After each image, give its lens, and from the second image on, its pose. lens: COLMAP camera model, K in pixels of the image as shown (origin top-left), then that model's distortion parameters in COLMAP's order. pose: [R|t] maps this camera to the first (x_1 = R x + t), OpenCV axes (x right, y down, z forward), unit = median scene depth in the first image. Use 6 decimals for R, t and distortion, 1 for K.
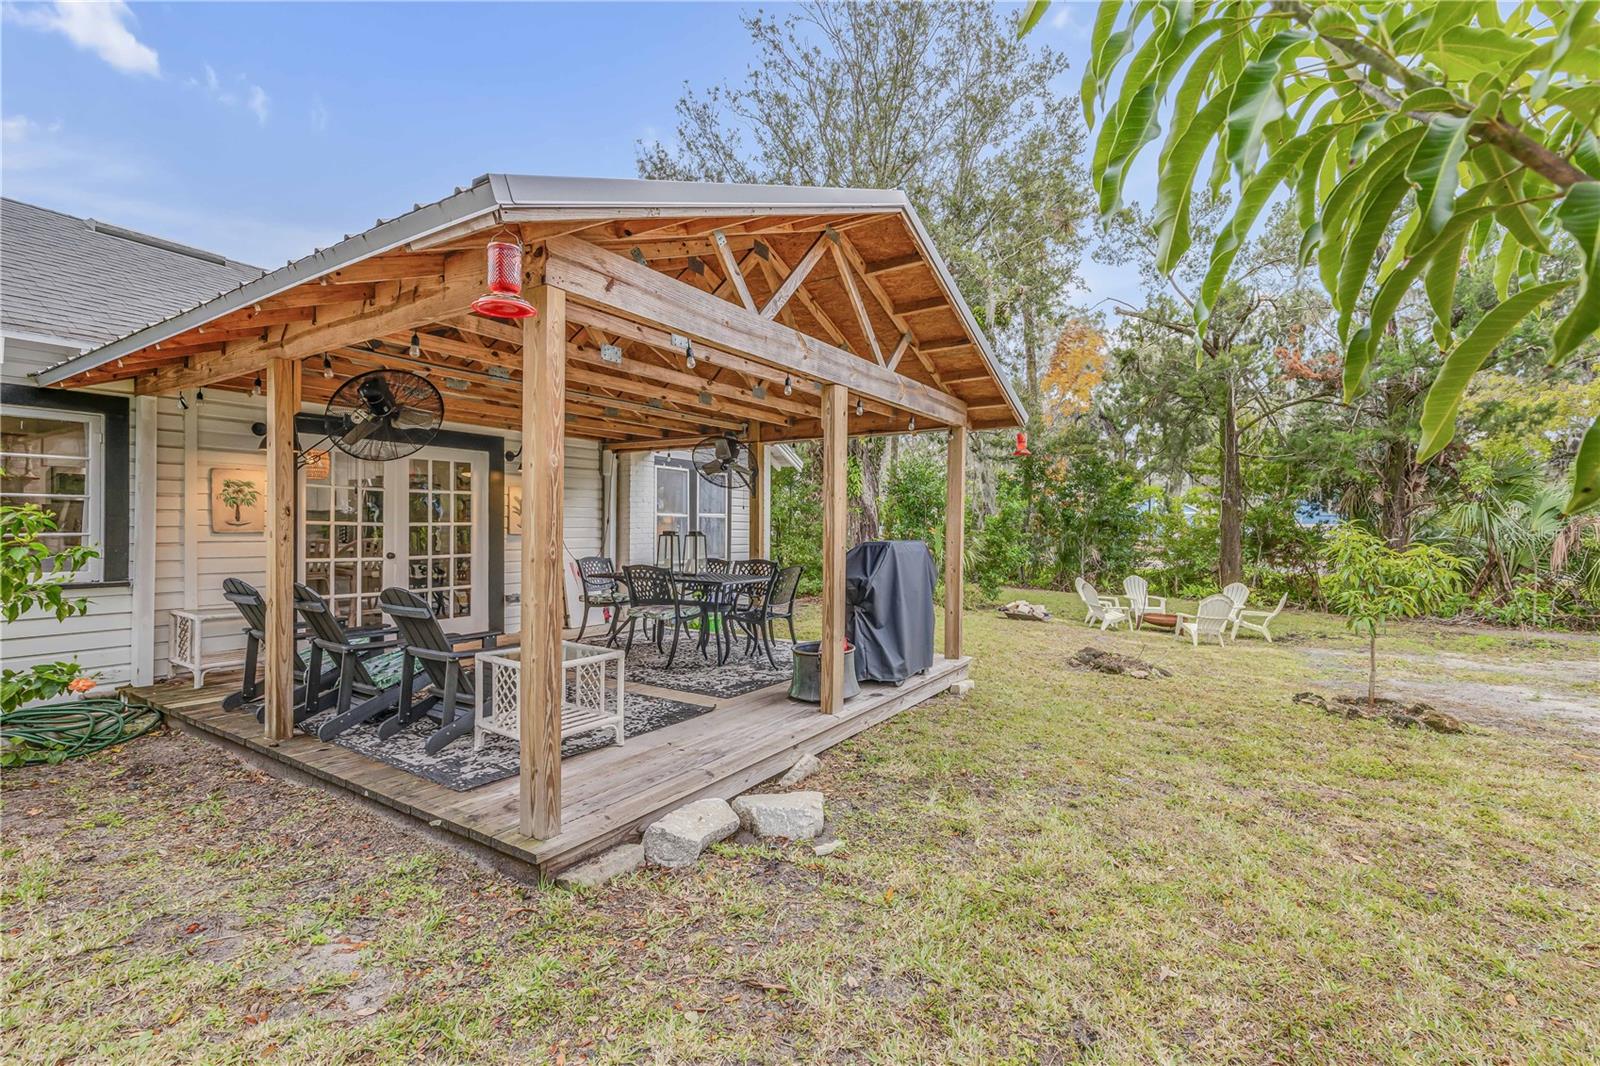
lens RADIAL K [[719.6, 0, 800.0], [0, 719.6, 533.0], [0, 0, 1]] dist [0.001161, 0.000014]
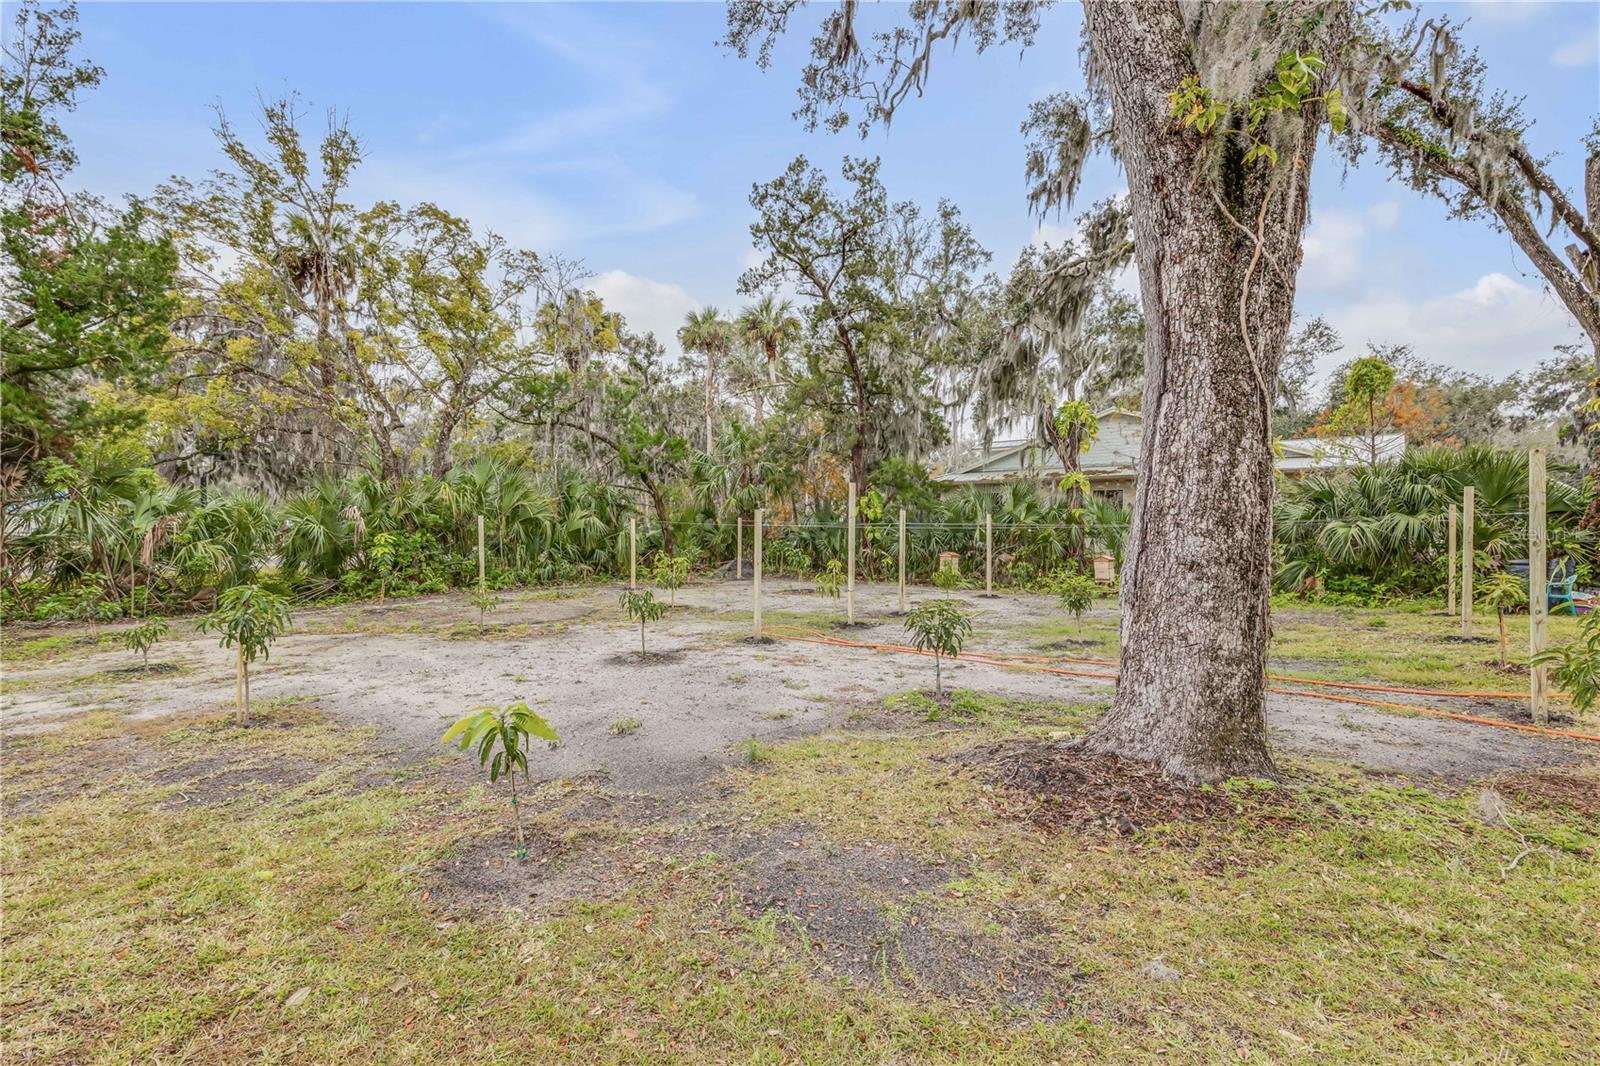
lens RADIAL K [[722.0, 0, 800.0], [0, 722.0, 533.0], [0, 0, 1]] dist [-0.000321, 0.000824]
pose [[0.133396, -0.021463, 0.990830, 0.079495], [0.002259, 0.999769, 0.021352, -0.015877], [-0.991060, -0.000610, 0.133414, -0.126108]]
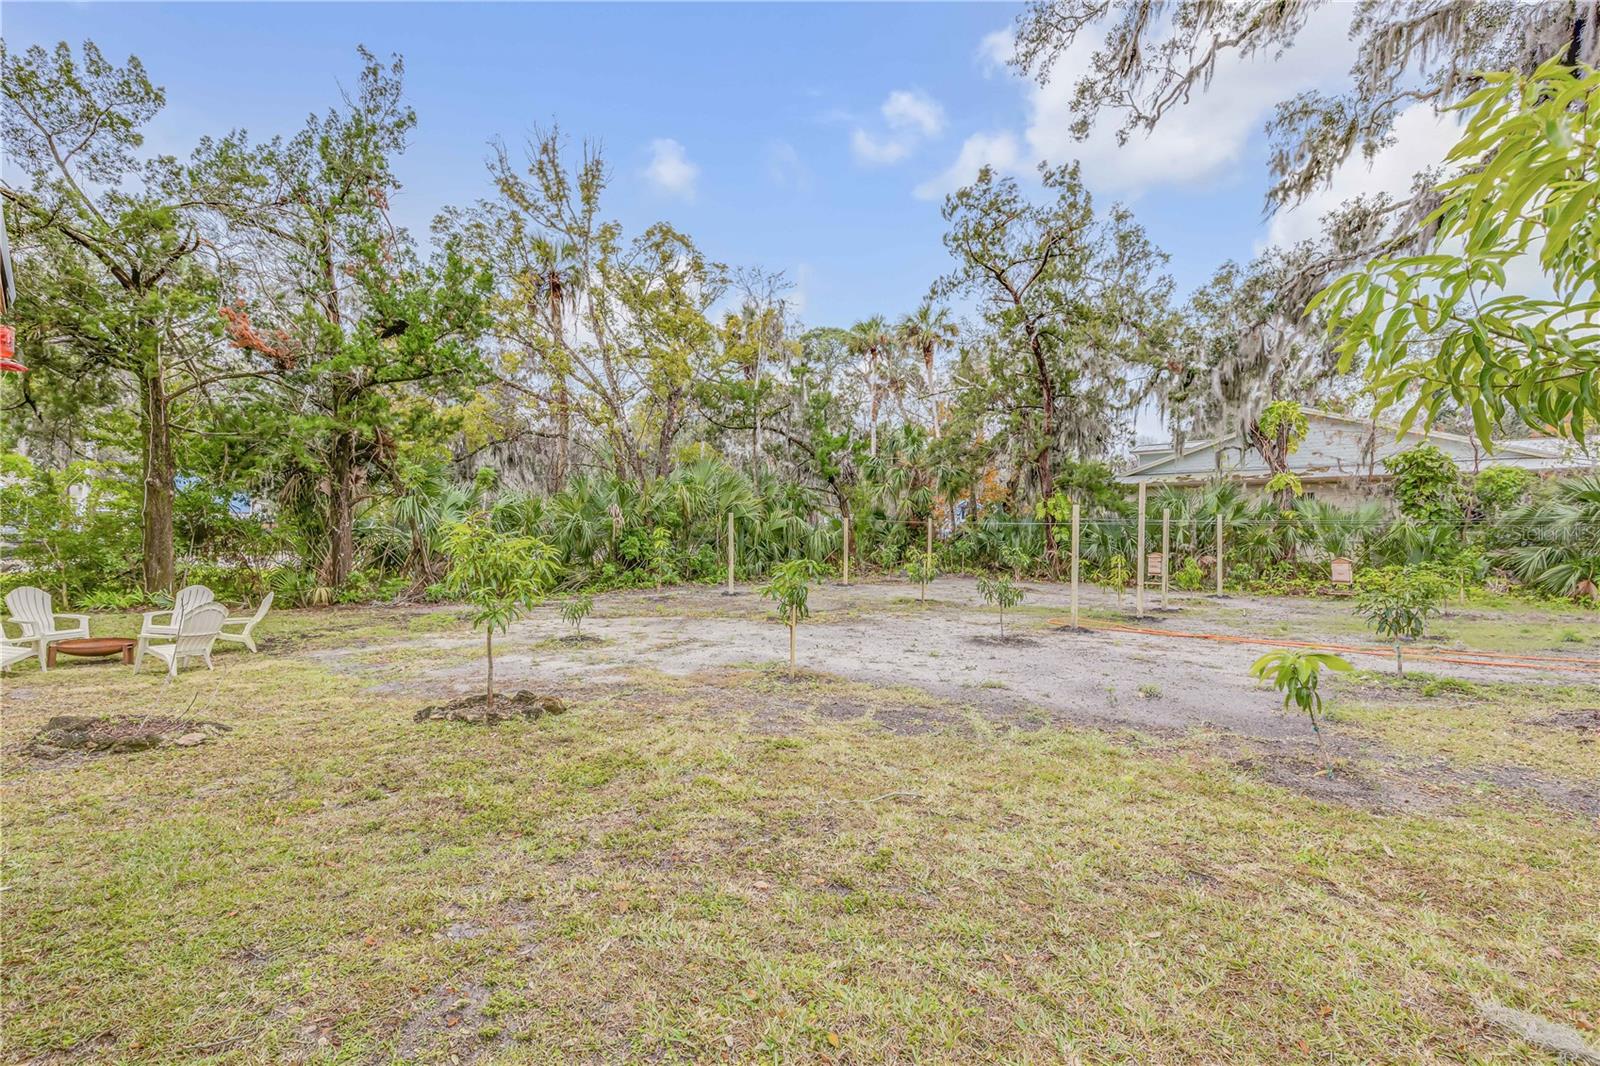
lens RADIAL K [[719.6, 0, 800.0], [0, 719.6, 533.0], [0, 0, 1]] dist [0.001161, 0.000014]
pose [[0.229133, -0.011345, 0.973329, -0.018449], [-0.004092, 0.999912, 0.012618, -0.001592], [-0.973387, -0.006874, 0.229066, 0.139314]]
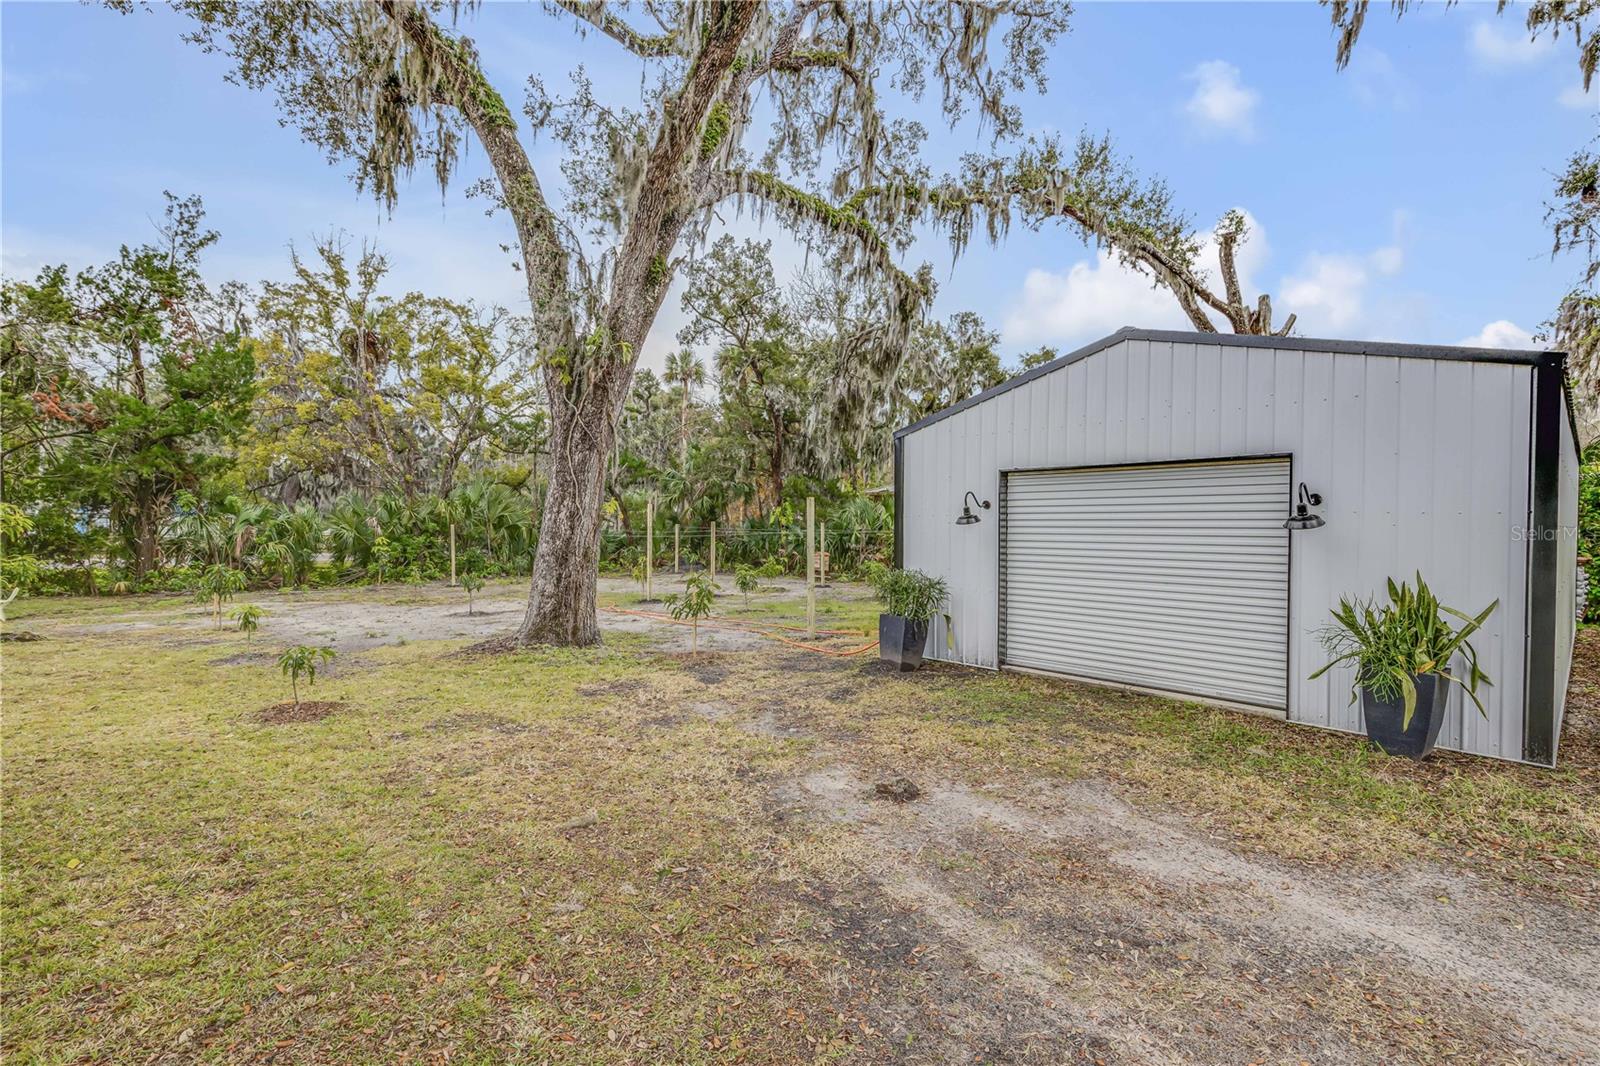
lens RADIAL K [[719.6, 0, 800.0], [0, 719.6, 533.0], [0, 0, 1]] dist [0.001161, 0.000014]
pose [[0.277783, -0.020958, 0.960415, -0.201640], [0.004531, 0.999779, 0.020507, -0.031107], [-0.960633, -0.001345, 0.277816, -0.687647]]
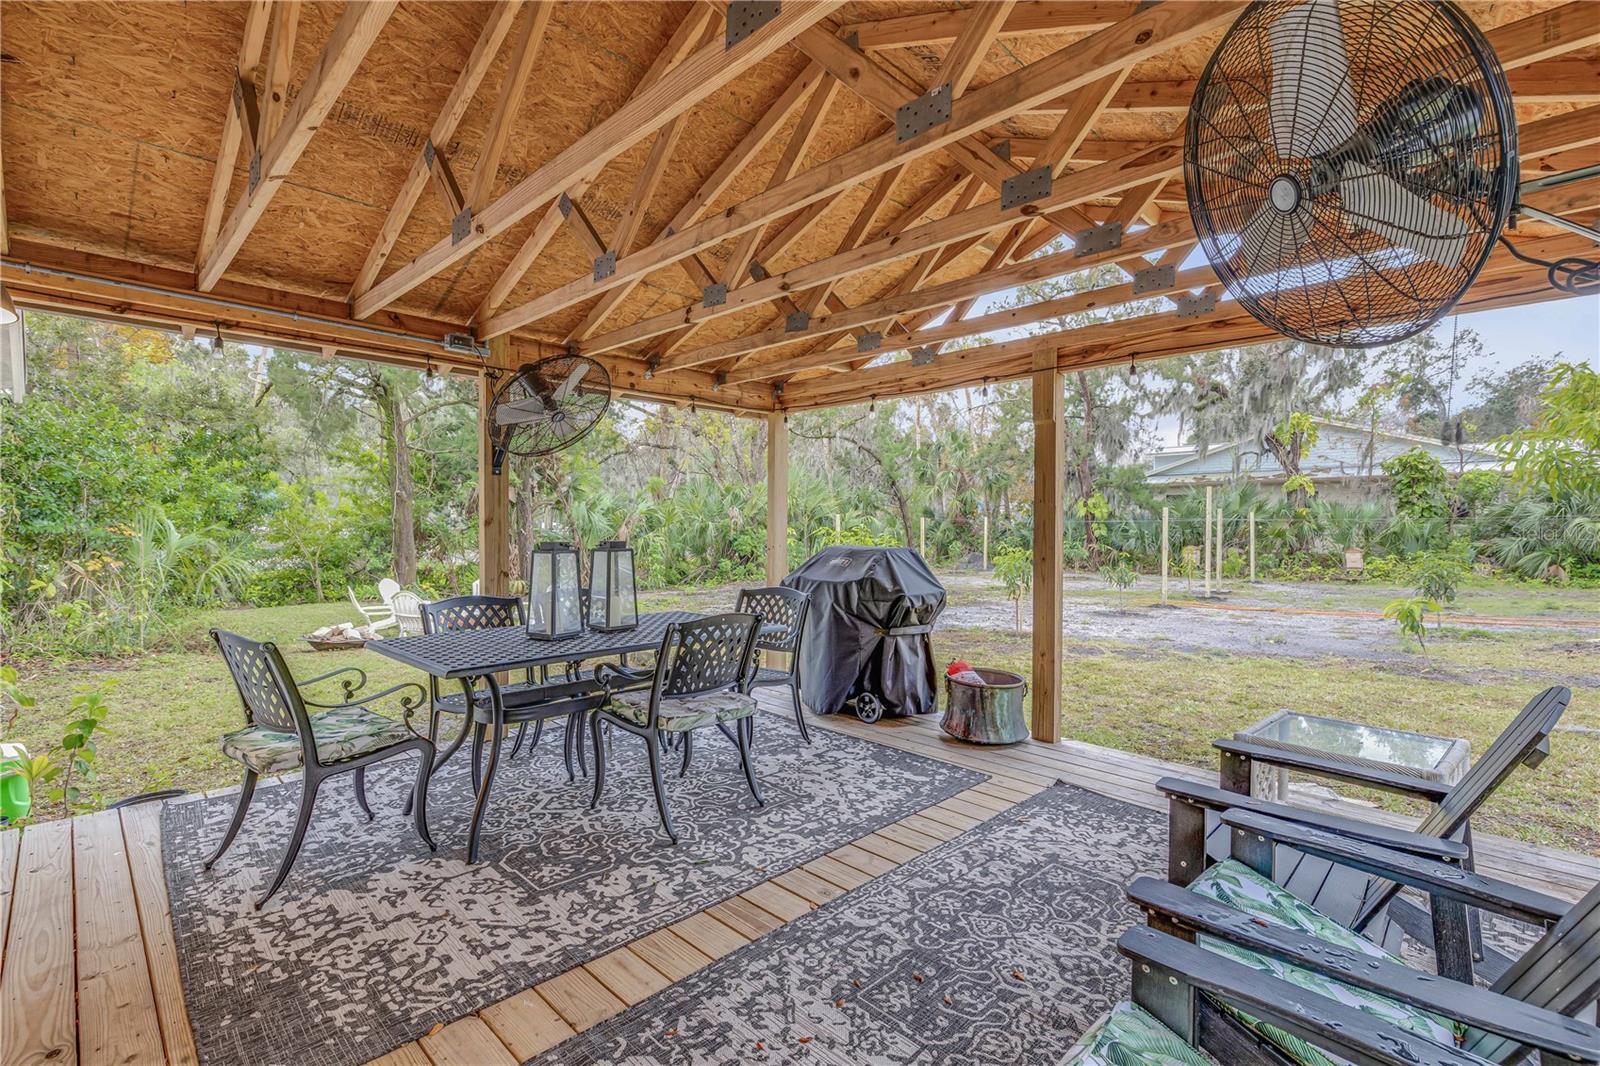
lens RADIAL K [[722.0, 0, 800.0], [0, 722.0, 533.0], [0, 0, 1]] dist [-0.000321, 0.000824]
pose [[0.200996, -0.017227, 0.979441, -0.262693], [0.003838, 0.999852, 0.016798, -0.006976], [-0.979585, 0.000383, 0.201032, 0.323596]]
